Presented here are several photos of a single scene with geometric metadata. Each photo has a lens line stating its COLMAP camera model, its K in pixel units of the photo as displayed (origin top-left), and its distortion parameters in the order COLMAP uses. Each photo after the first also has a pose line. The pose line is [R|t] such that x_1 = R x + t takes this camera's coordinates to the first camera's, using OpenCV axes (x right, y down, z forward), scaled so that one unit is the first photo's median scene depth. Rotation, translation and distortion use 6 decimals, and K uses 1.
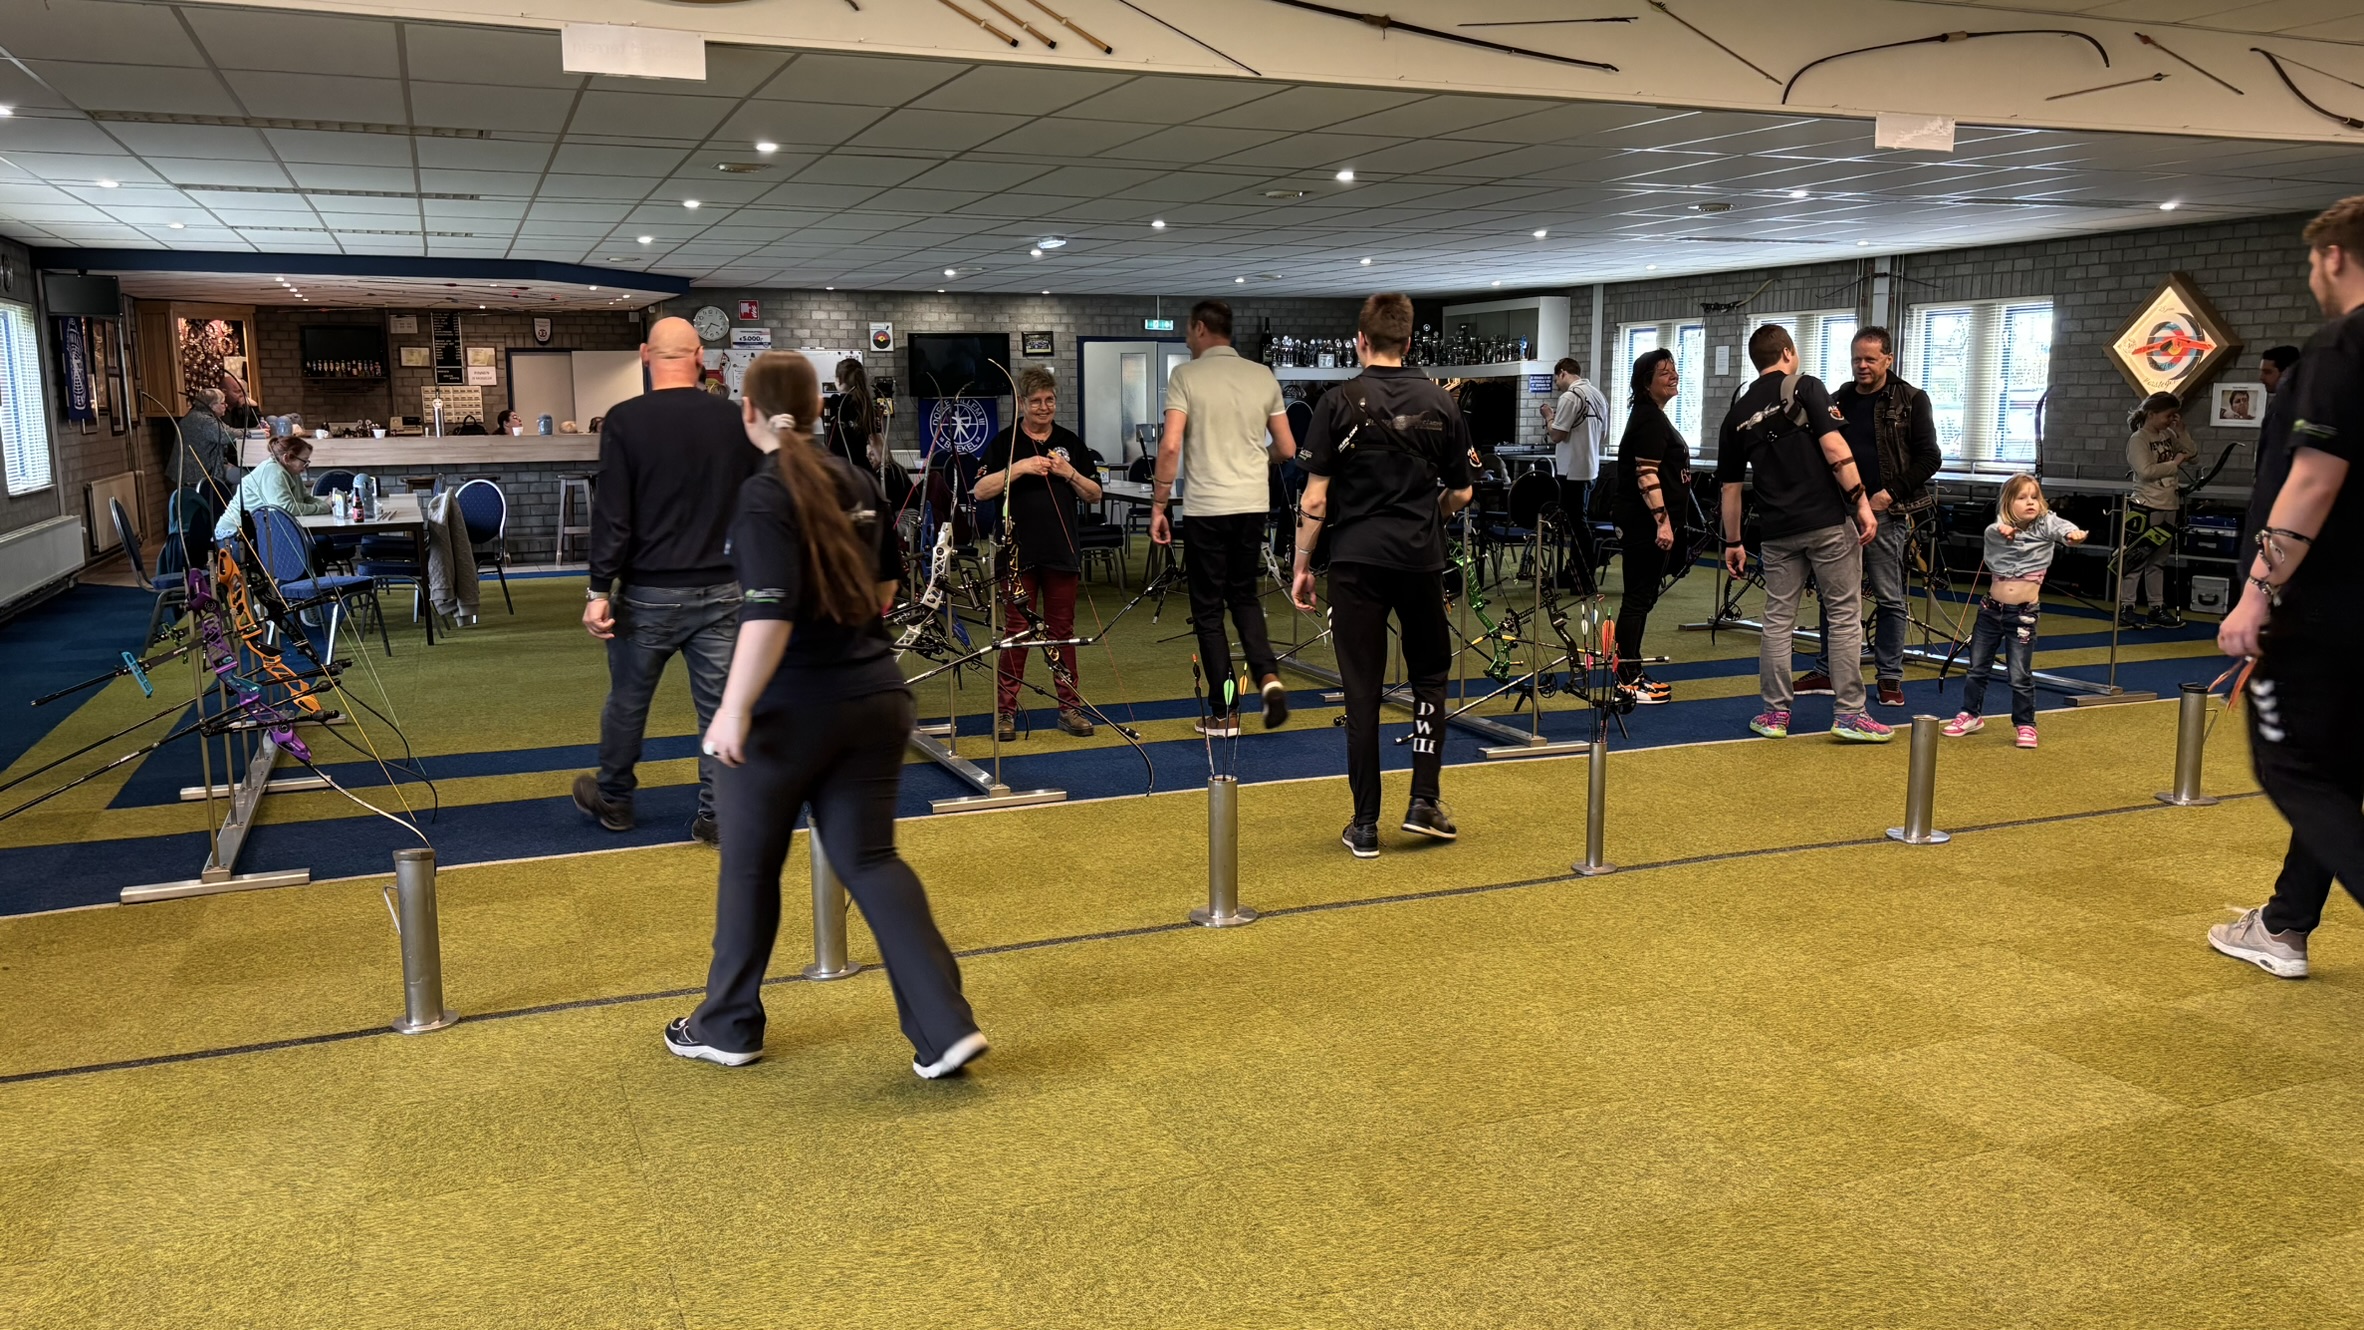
lens RADIAL K [[1786.9, 0, 1182.0], [0, 1786.9, 665.0], [0, 0, 1]] dist [0.222101, -0.620437]
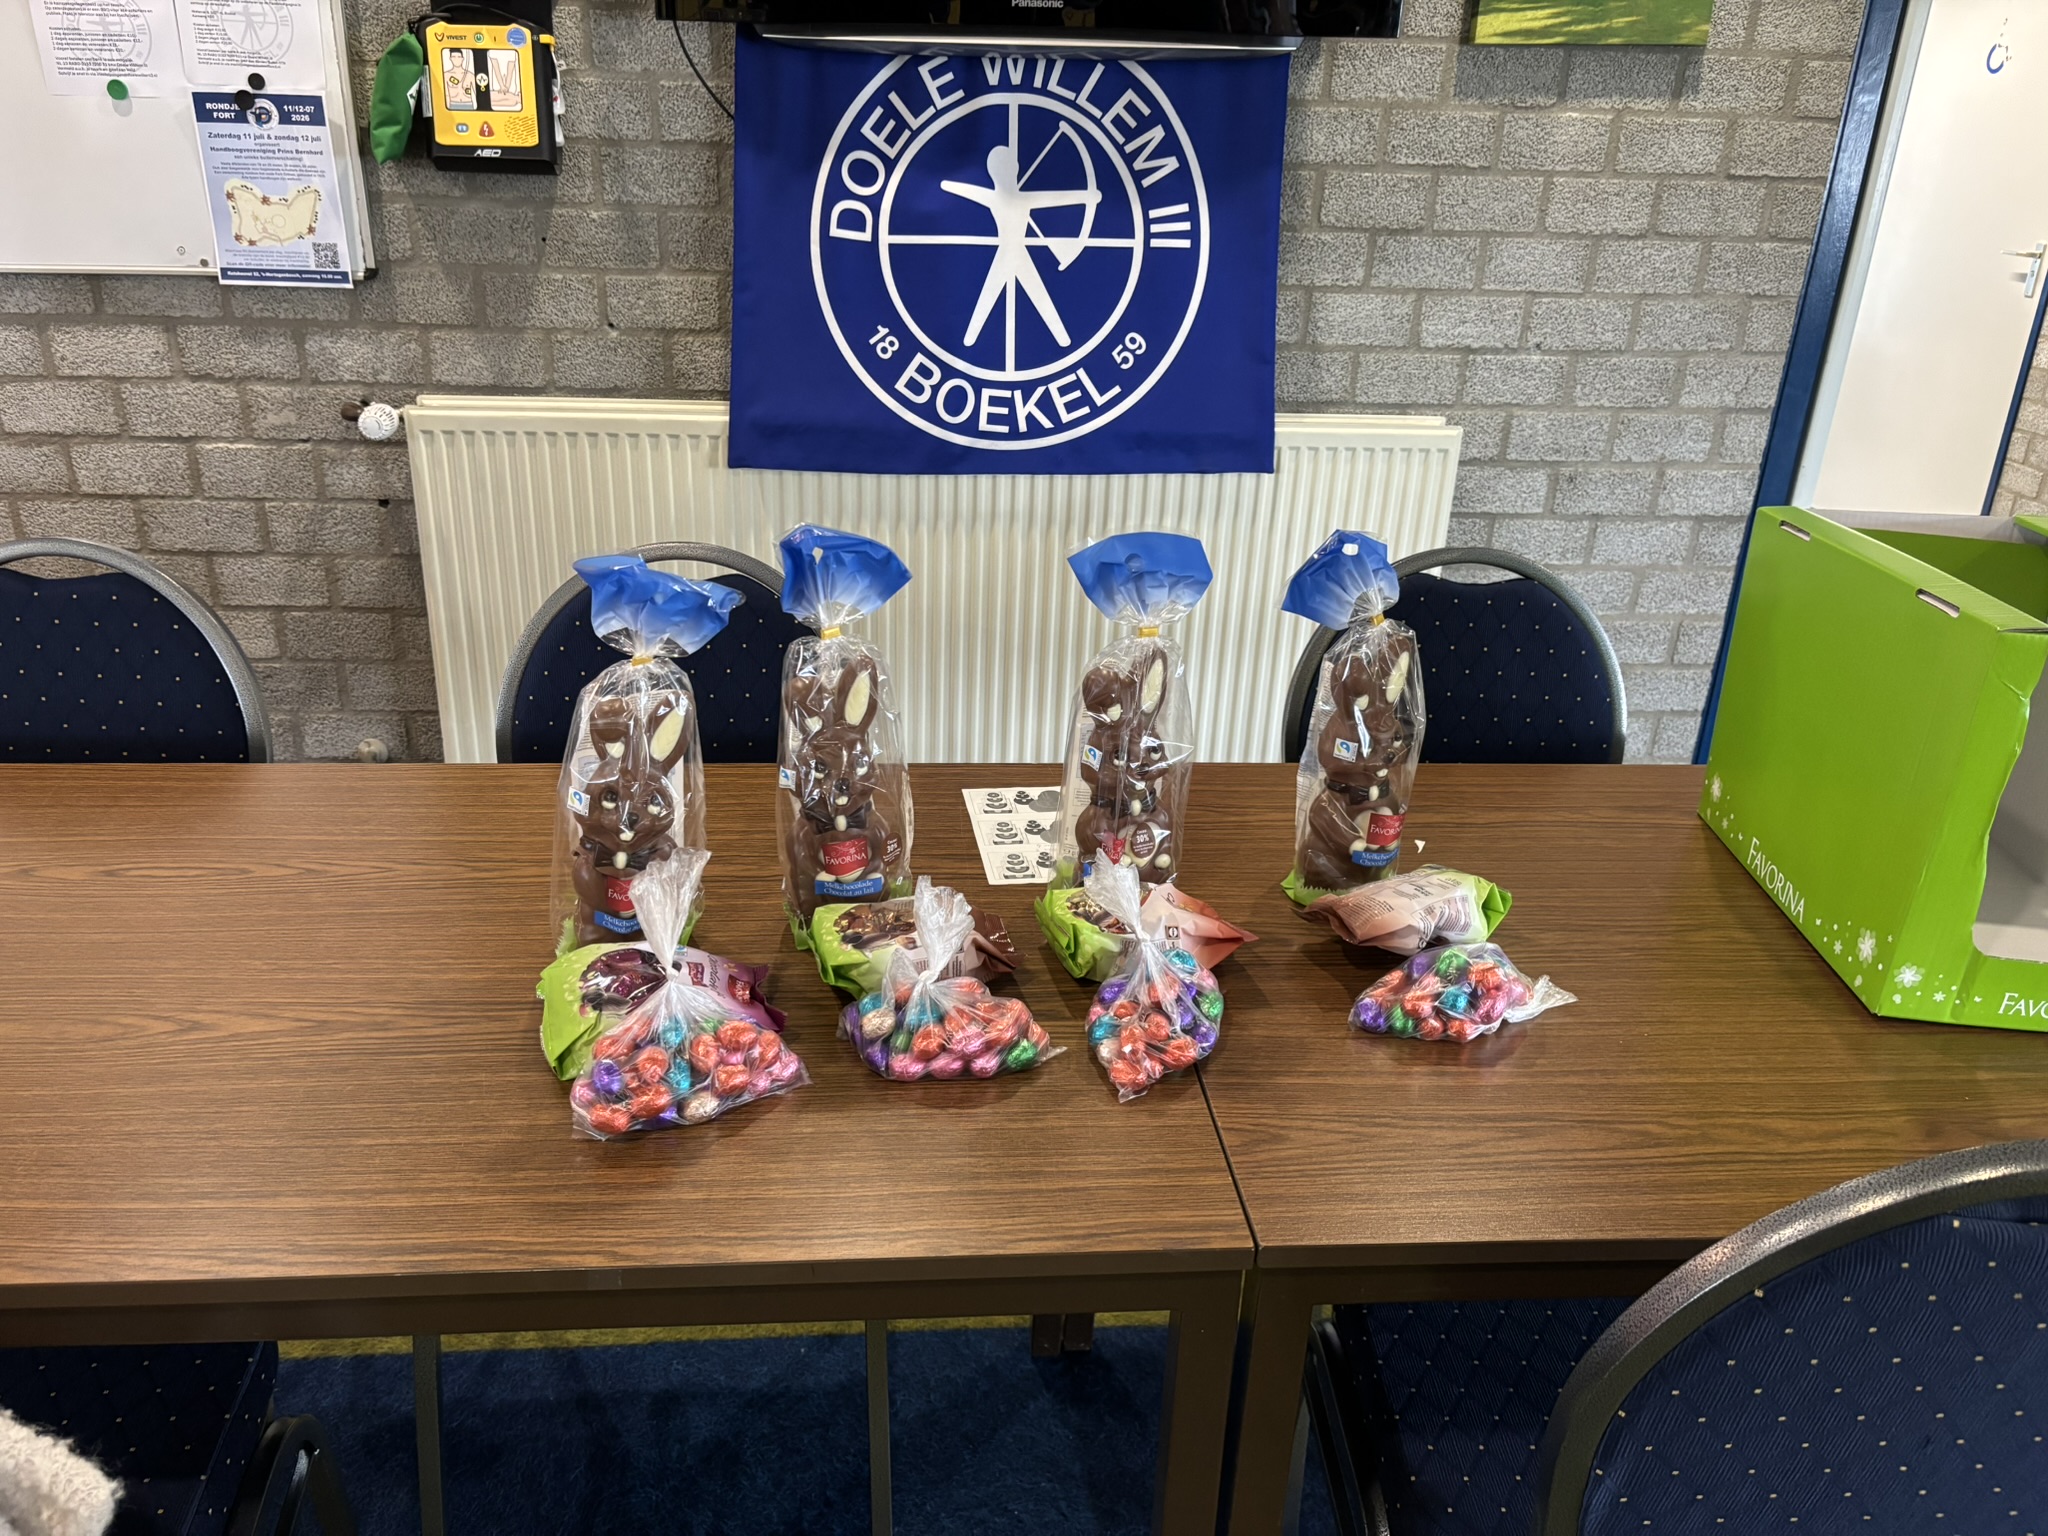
lens RADIAL K [[1540.0, 0, 1024.0], [0, 1540.0, 768.0], [0, 0, 1]] dist [0.054159, -0.092077]
pose [[0.951591, 0.164455, -0.259672, -0.083261], [-0.091010, 0.957696, 0.273014, -0.127853], [0.293585, -0.236165, 0.926301, 0.877629]]
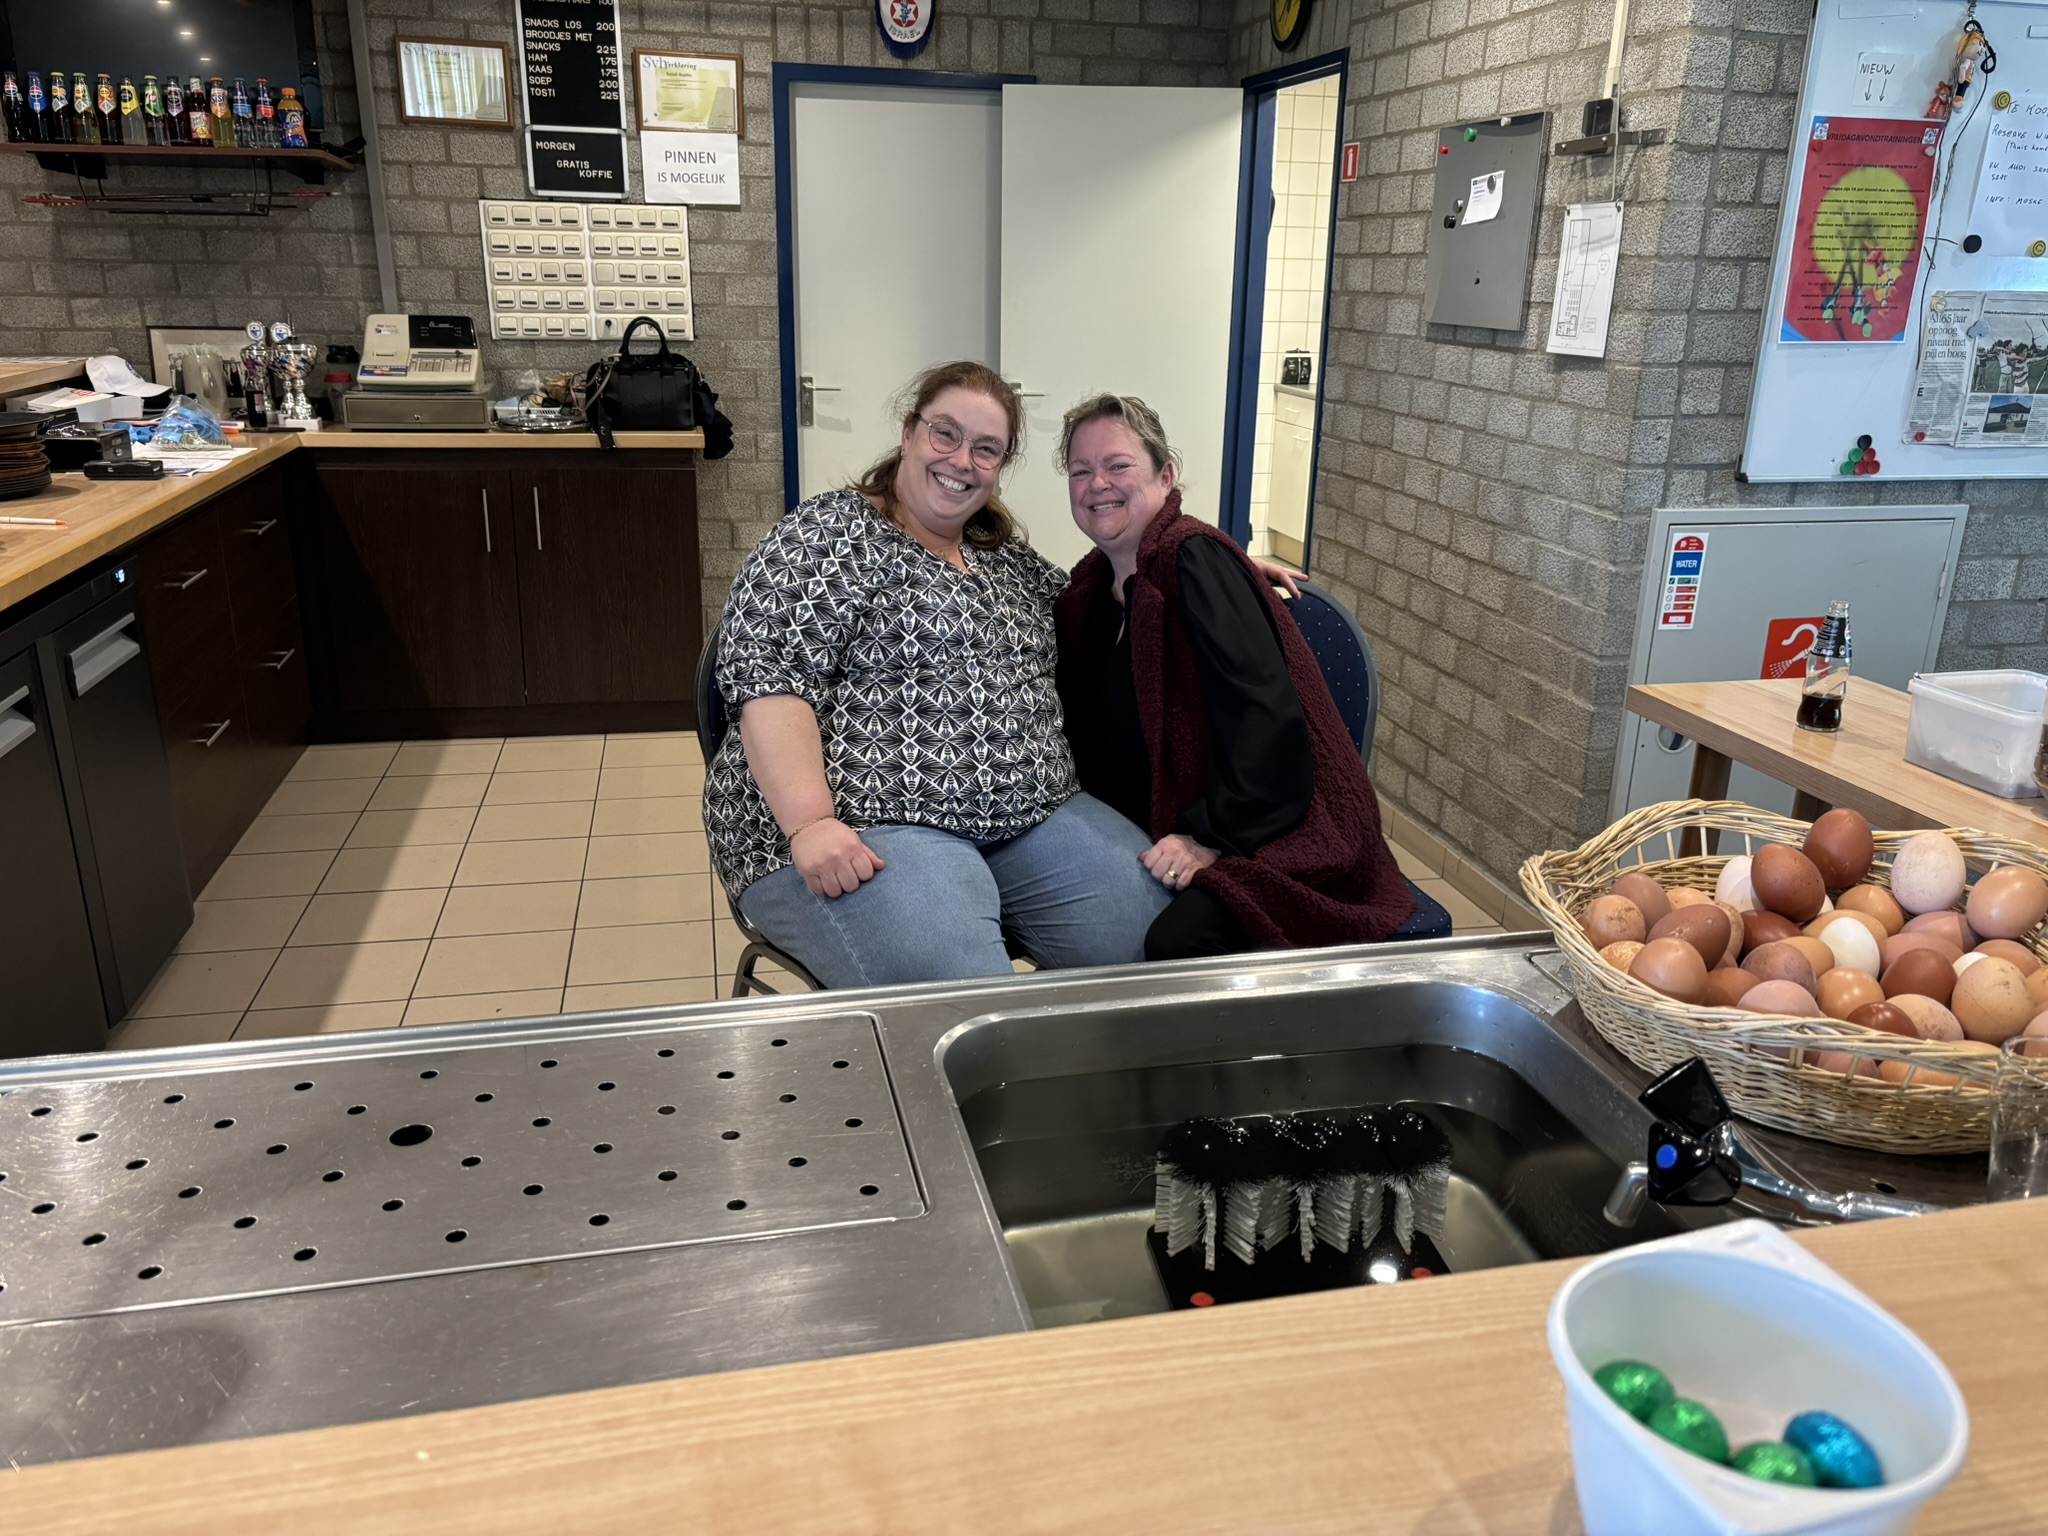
lens RADIAL K [[1540.0, 0, 1024.0], [0, 1540.0, 768.0], [0, 0, 1]] dist [0.054159, -0.092077]
pose [[0.985144, 0.078366, -0.152807, -0.301486], [-0.051122, 0.983295, 0.174693, -0.116682], [0.163944, -0.164286, 0.972693, 0.791022]]
